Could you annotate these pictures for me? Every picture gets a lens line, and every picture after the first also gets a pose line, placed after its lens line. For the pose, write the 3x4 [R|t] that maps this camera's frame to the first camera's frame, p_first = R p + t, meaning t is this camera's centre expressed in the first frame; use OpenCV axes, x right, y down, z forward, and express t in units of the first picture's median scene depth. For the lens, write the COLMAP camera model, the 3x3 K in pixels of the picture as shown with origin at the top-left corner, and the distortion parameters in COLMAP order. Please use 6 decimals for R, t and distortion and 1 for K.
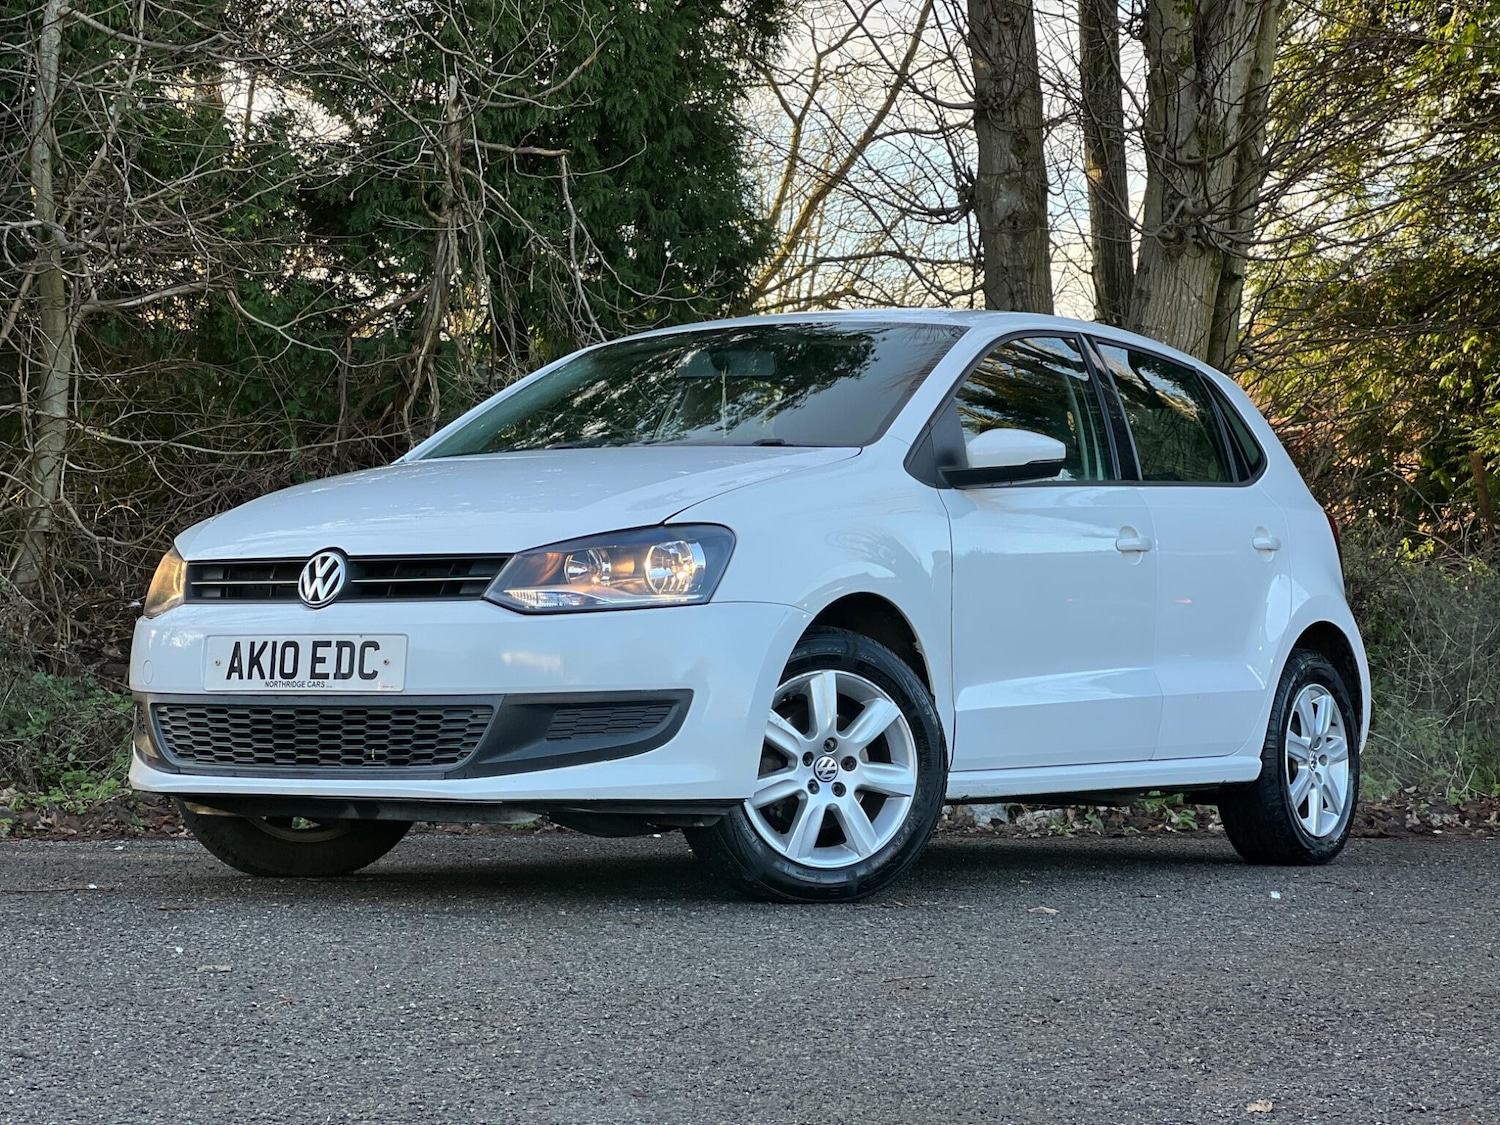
lens RADIAL K [[3332.7, 0, 763.5], [0, 3332.7, 523.4], [0, 0, 1]] dist [0.237933, 0.000000]
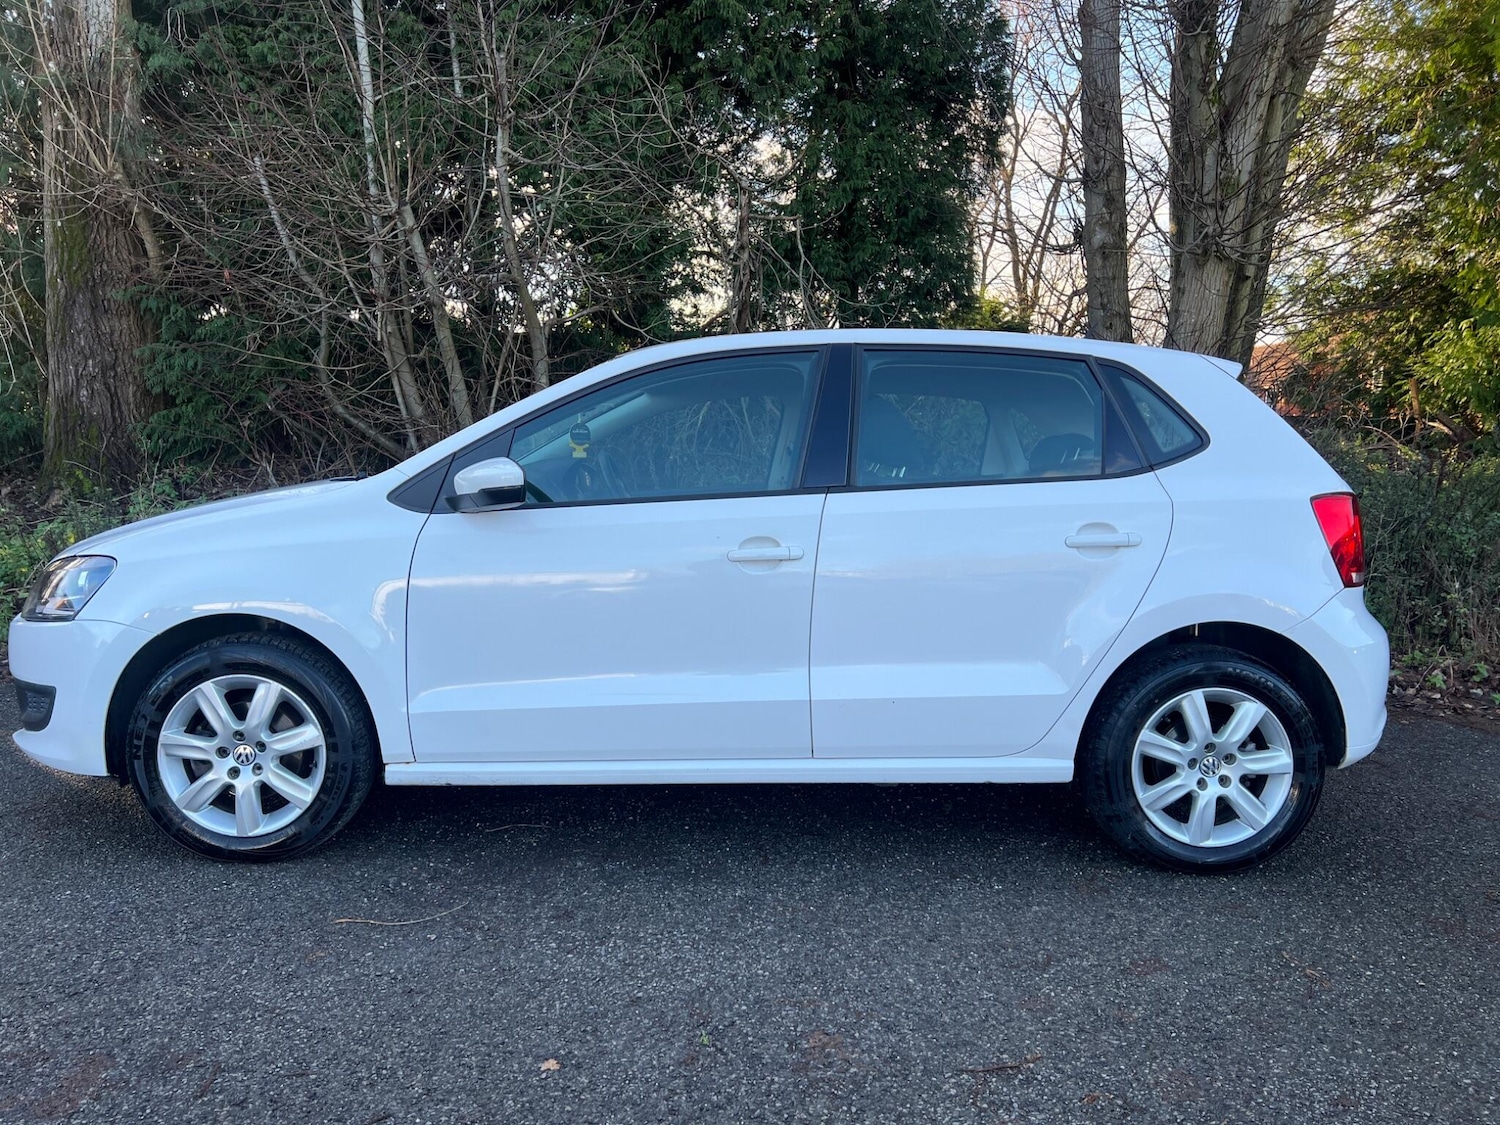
lens RADIAL K [[1125.6, 0, 749.8], [0, 1125.6, 568.7], [0, 0, 1]] dist [0.052795, -0.057649]
pose [[0.946479, 0.036648, -0.320679, 0.106901], [0.011628, 0.989017, 0.147346, -0.020124], [0.322557, -0.143189, 0.935657, 0.436132]]
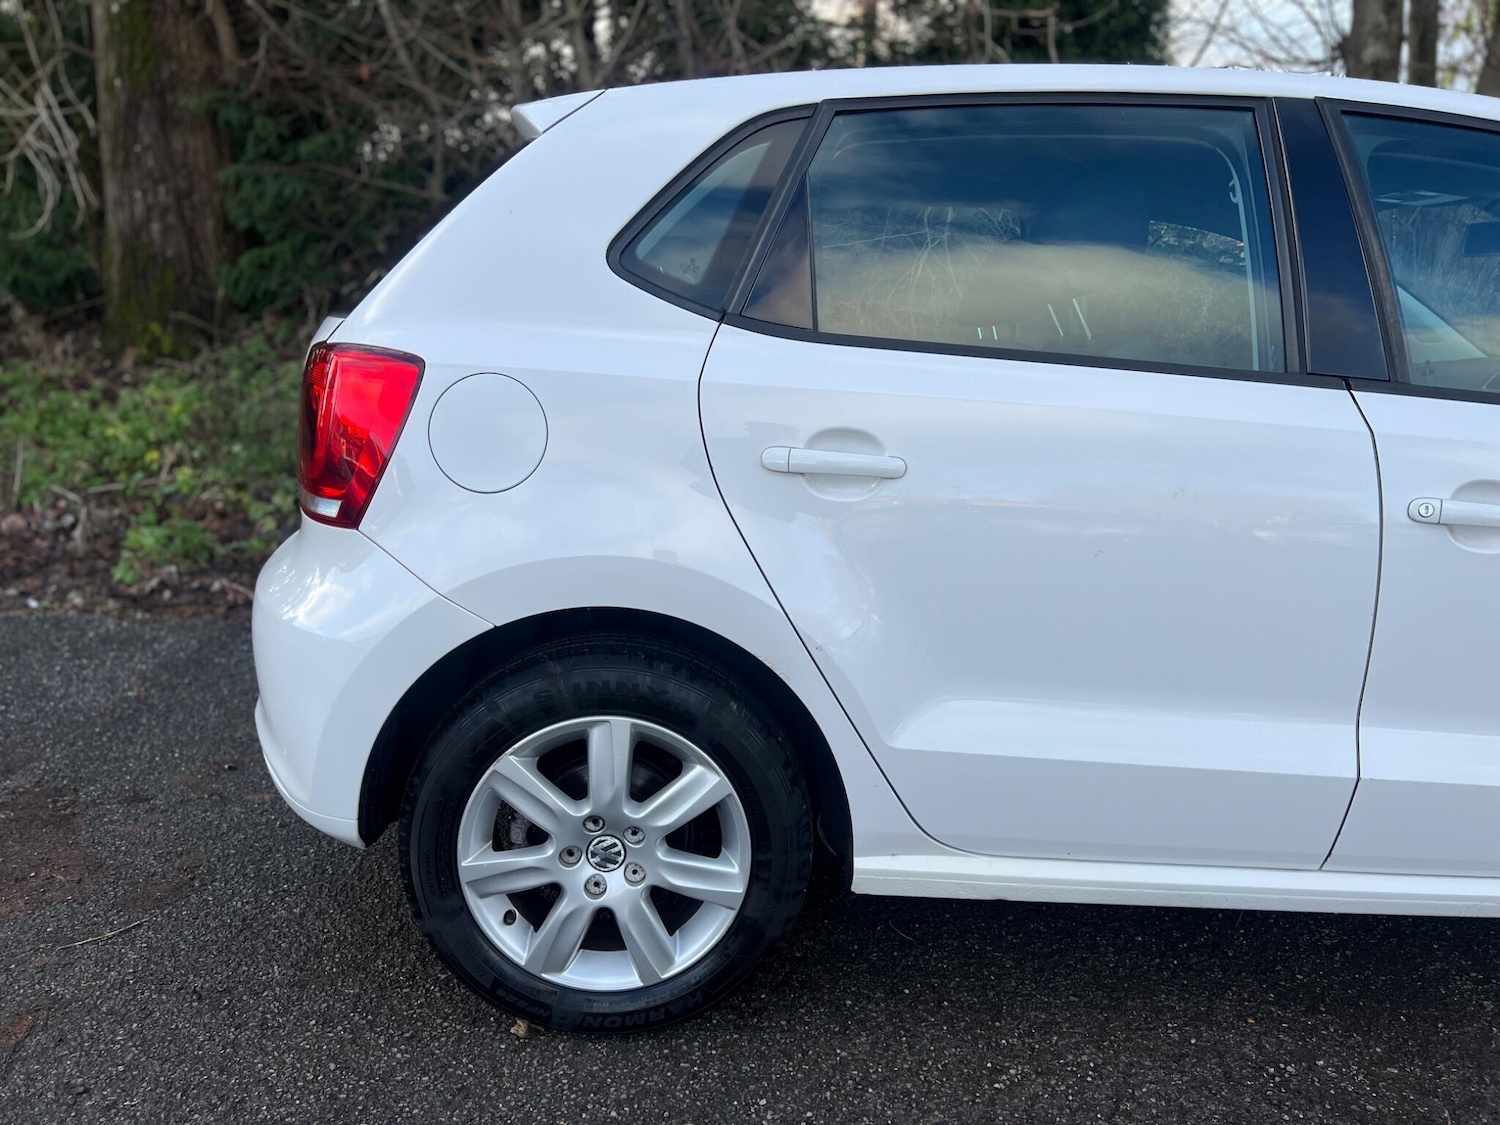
lens RADIAL K [[1125.6, 0, 749.1], [0, 1125.6, 570.3], [0, 0, 1]] dist [0.052795, -0.057649]
pose [[0.957592, 0.078107, -0.277338, -0.031844], [0.000130, 0.962438, 0.271503, -0.018300], [0.288127, -0.260025, 0.921613, 0.481660]]
